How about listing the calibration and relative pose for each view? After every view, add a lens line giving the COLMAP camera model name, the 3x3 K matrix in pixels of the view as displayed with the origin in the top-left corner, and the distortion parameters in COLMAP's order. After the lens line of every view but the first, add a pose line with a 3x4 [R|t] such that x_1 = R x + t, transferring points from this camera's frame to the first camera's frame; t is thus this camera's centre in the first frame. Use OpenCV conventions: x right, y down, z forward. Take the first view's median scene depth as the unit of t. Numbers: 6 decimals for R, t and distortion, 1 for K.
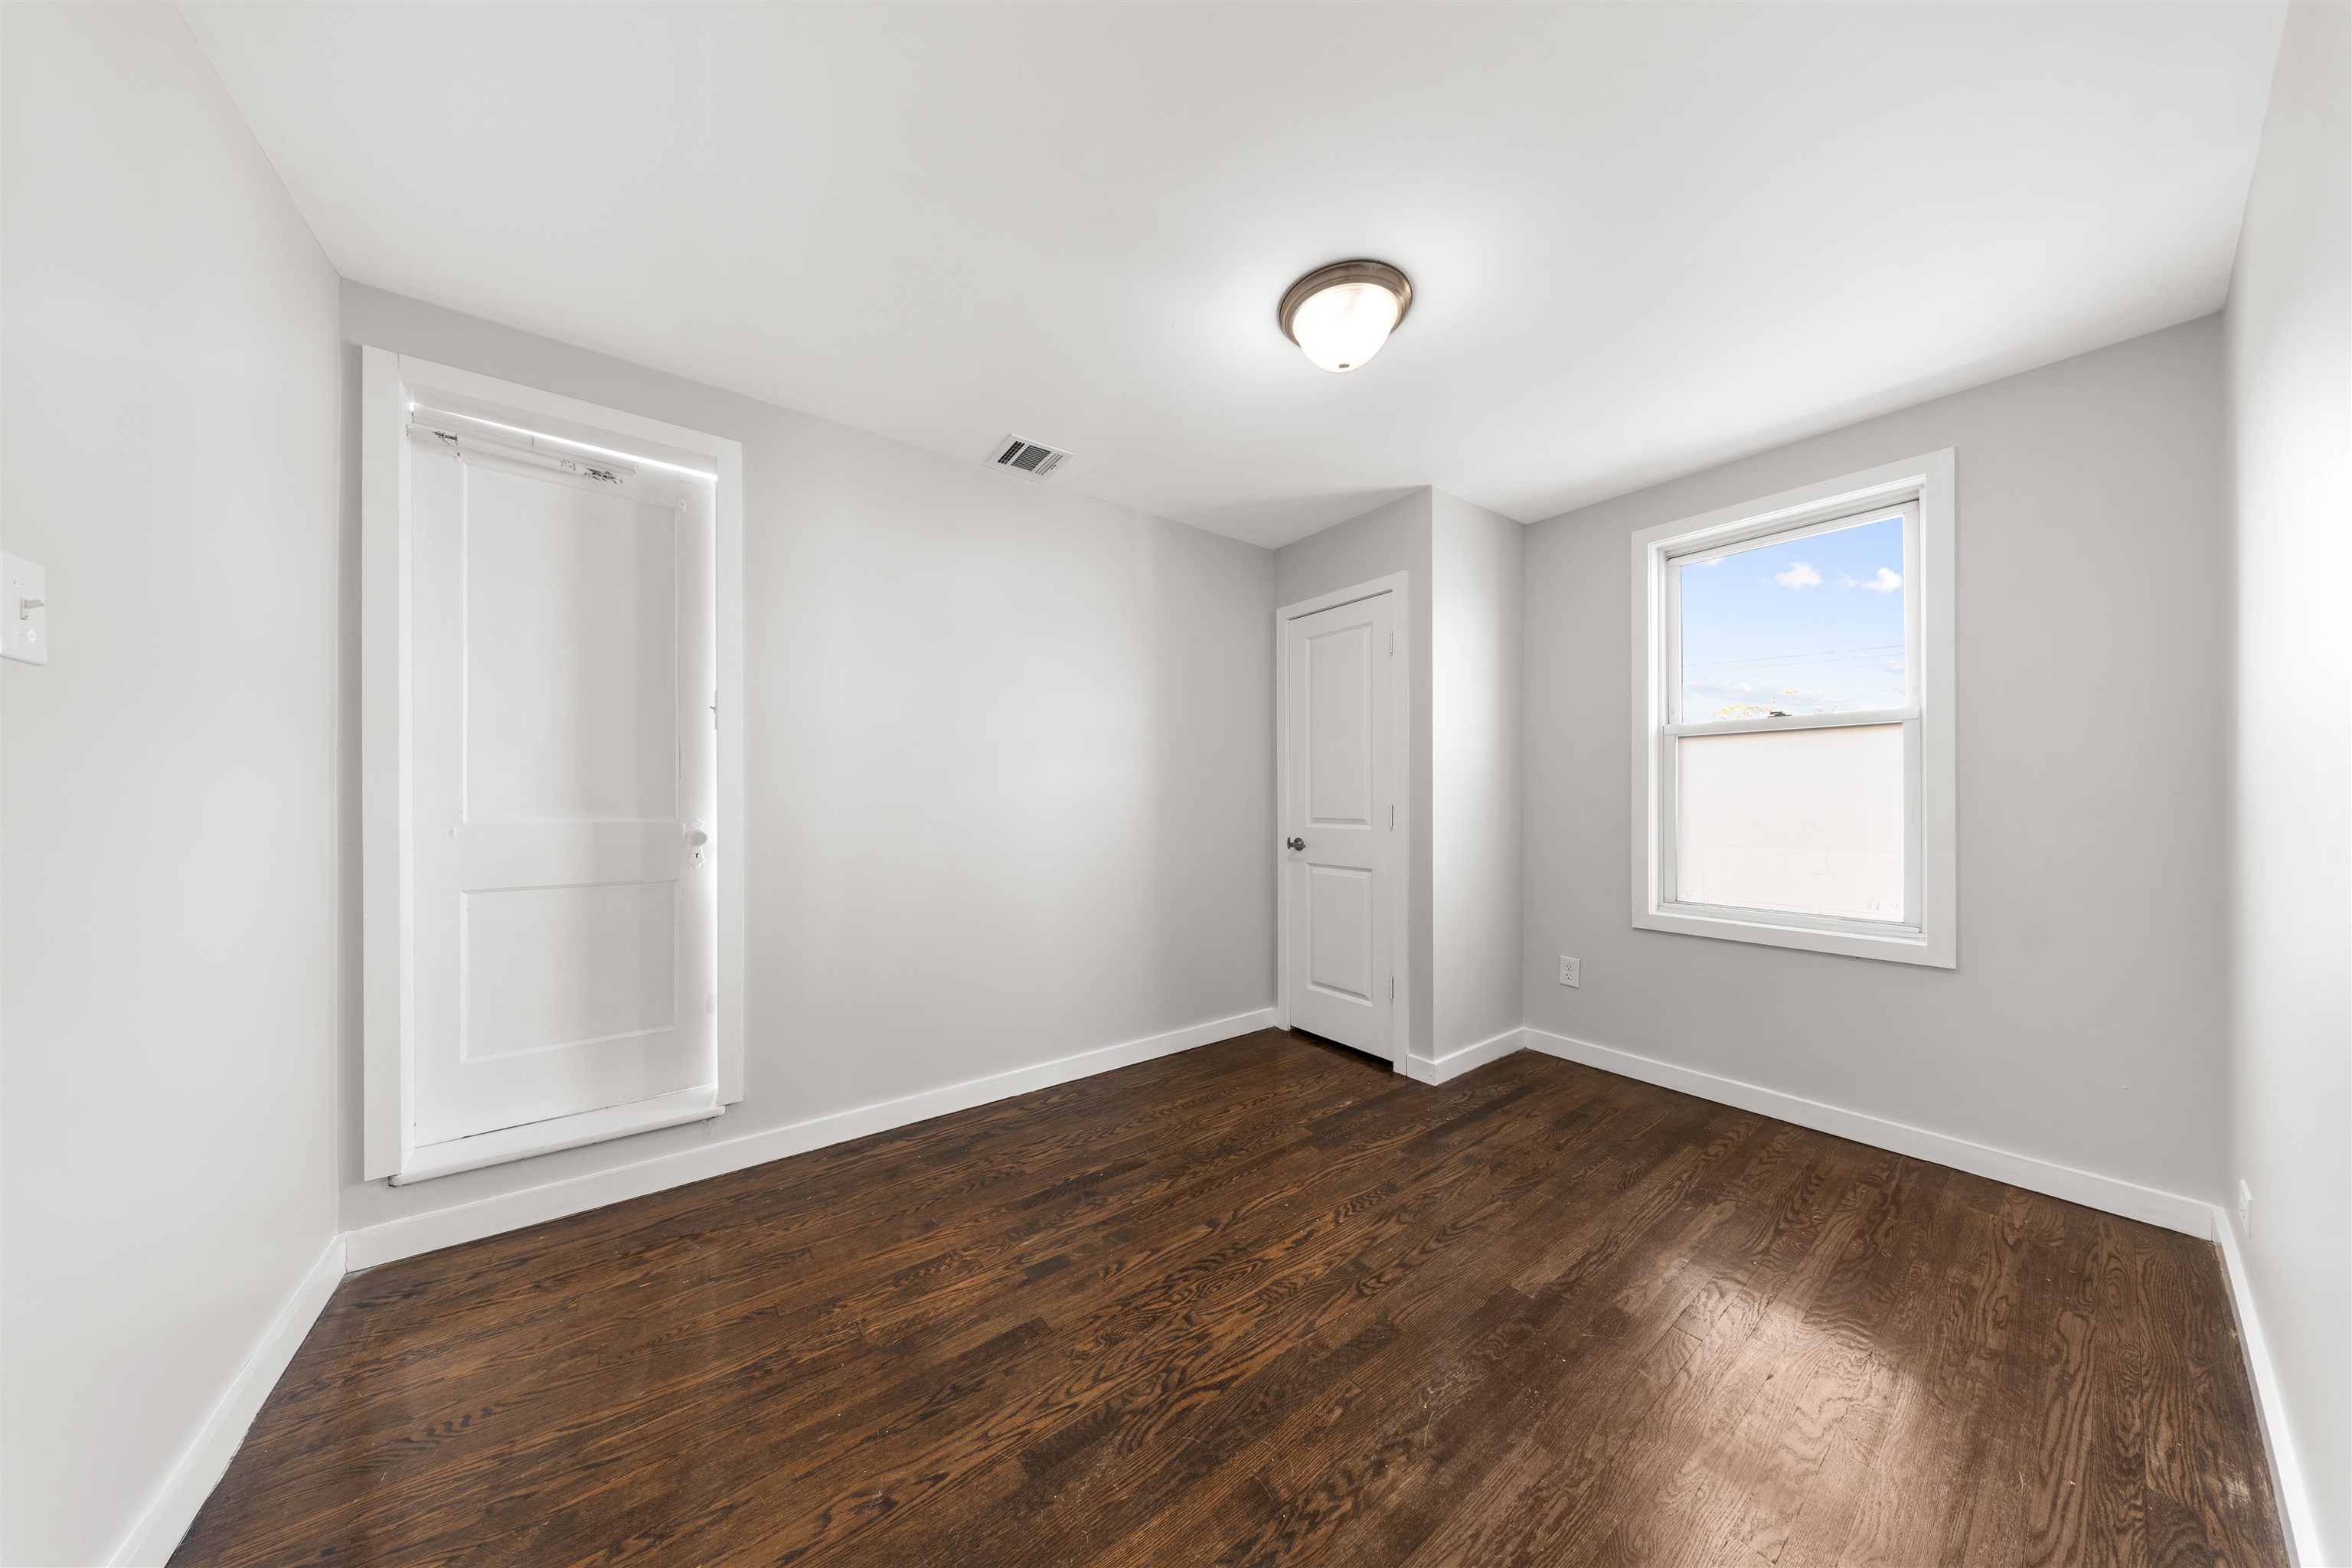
lens RADIAL K [[714.1, 0, 1180.2], [0, 714.1, 800.3], [0, 0, 1]] dist [0.001863, -0.000007]
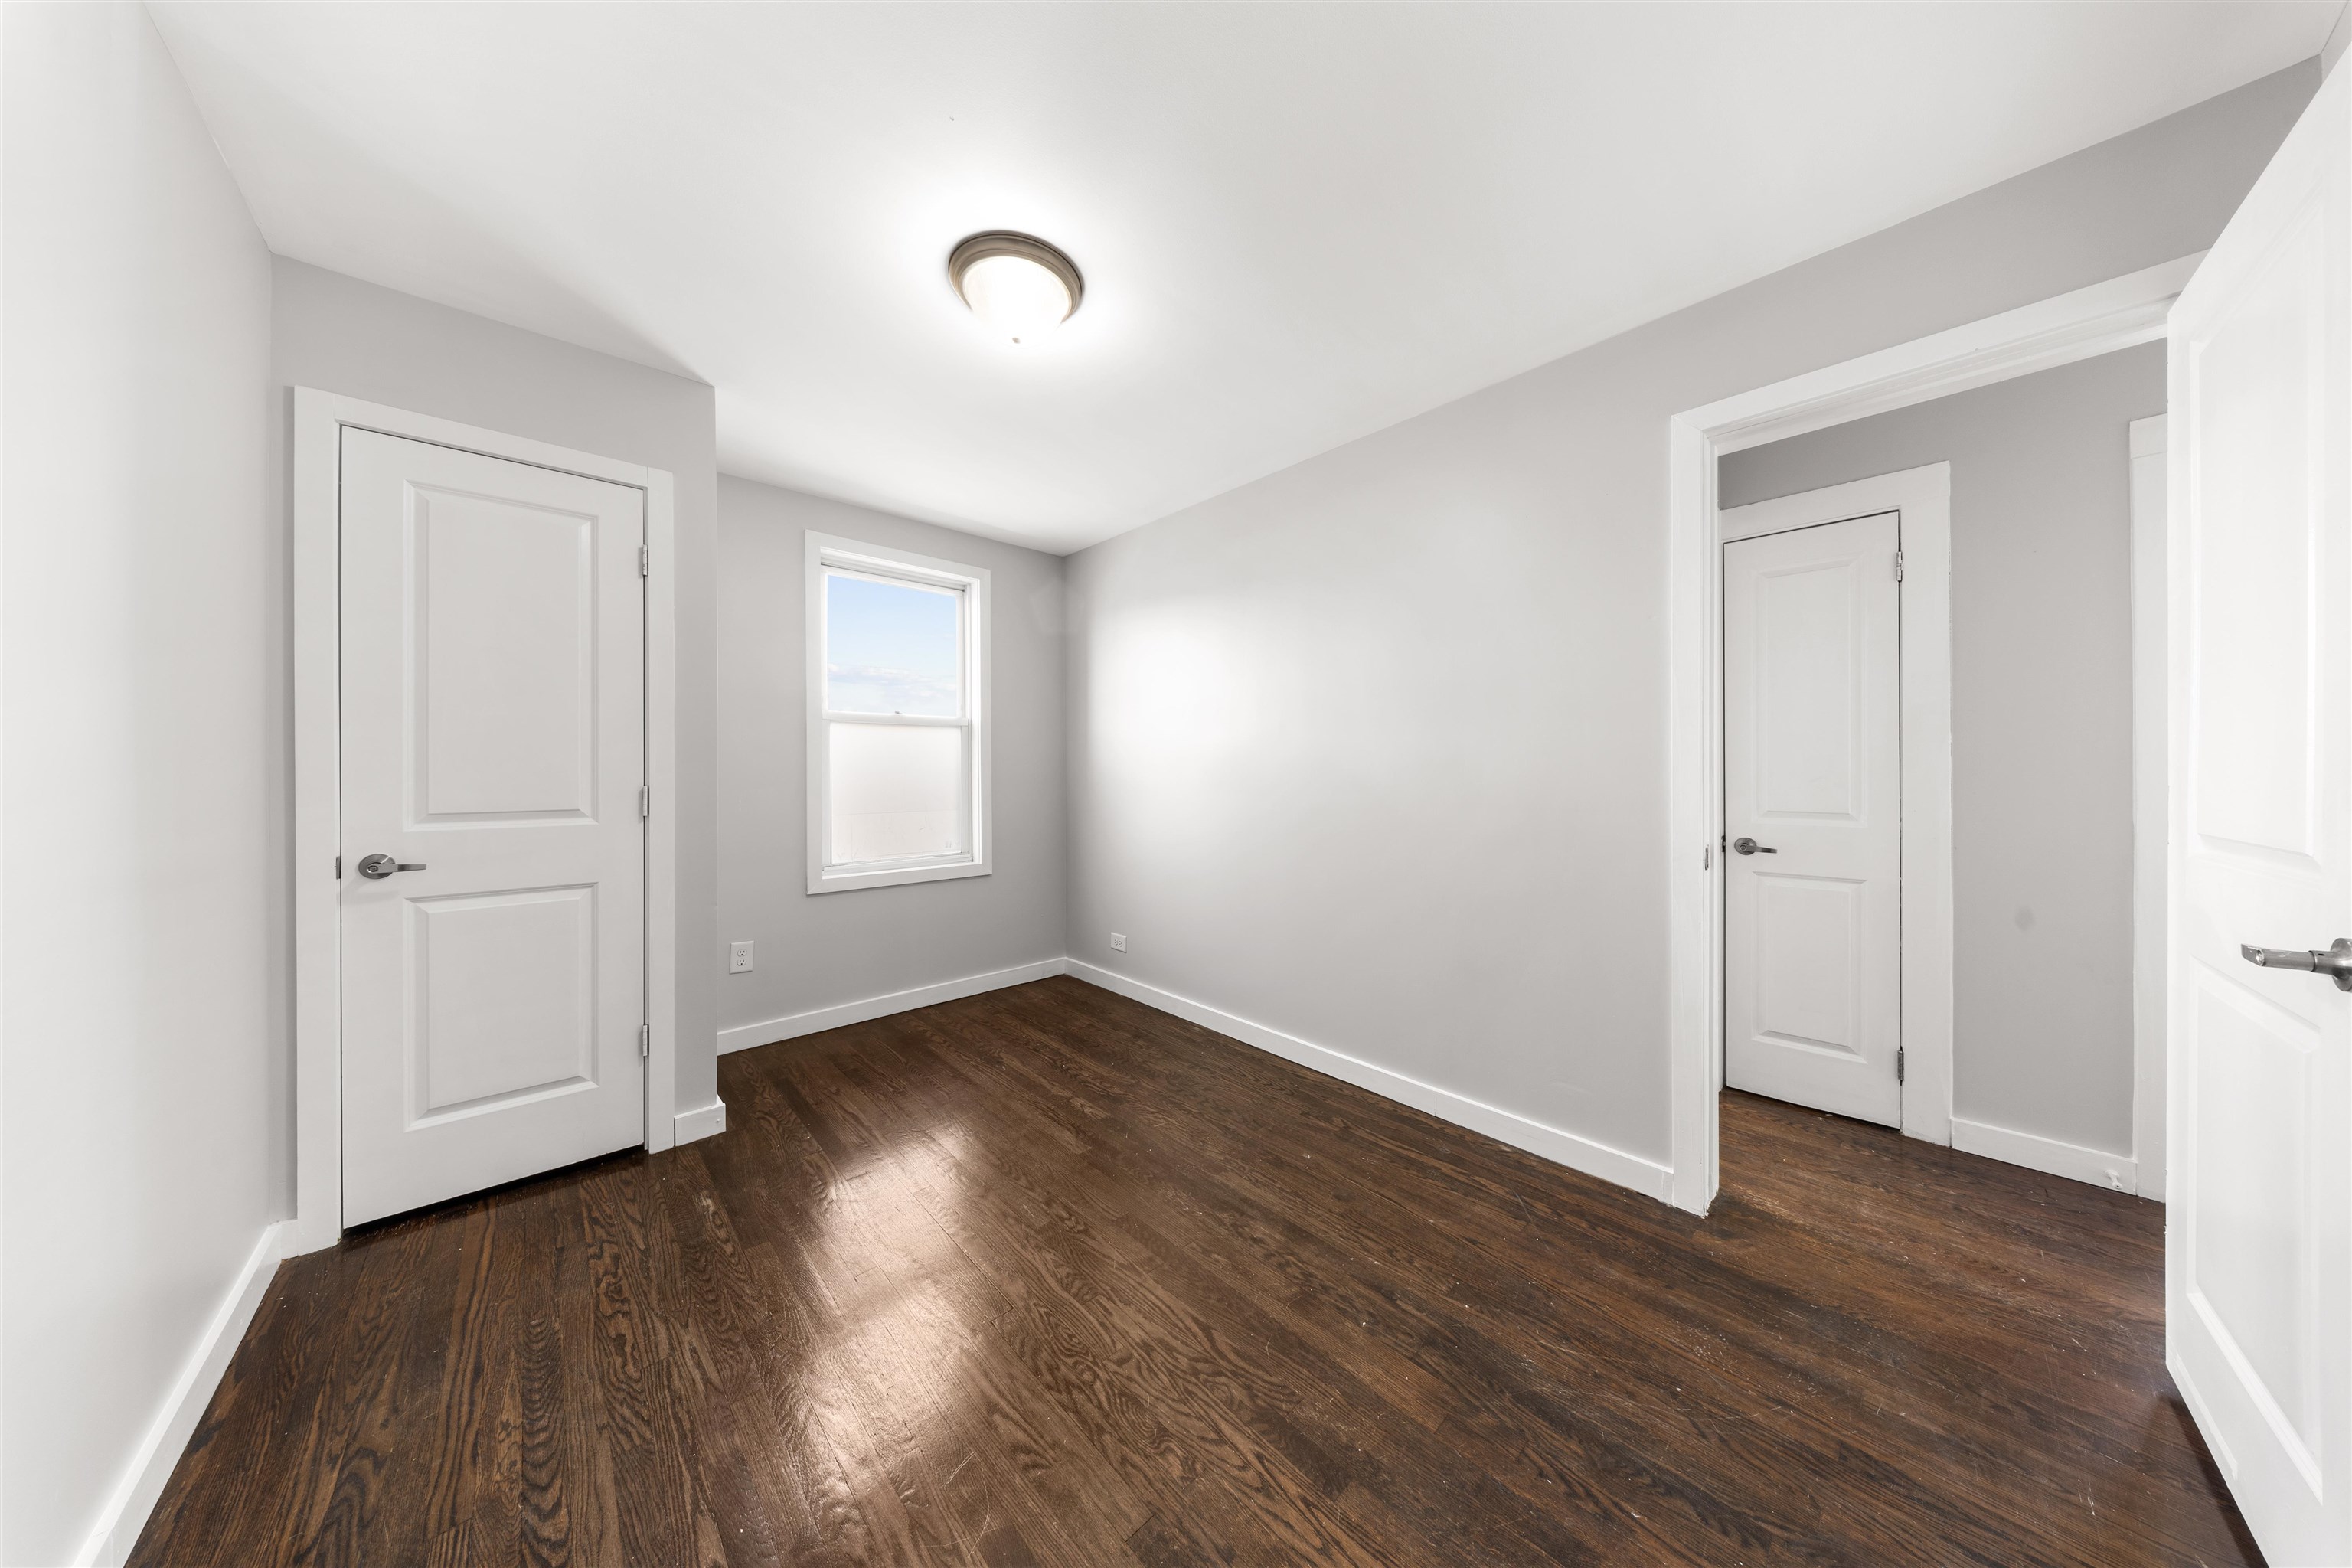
lens RADIAL K [[687.7, 0, 1181.8], [0, 687.7, 770.0], [0, 0, 1]] dist [0.000528, -0.000053]
pose [[-0.101083, 0.001433, 0.994877, -0.948819], [0.002721, 0.999996, -0.001164, -0.017683], [-0.994874, 0.002589, -0.101086, 1.118610]]
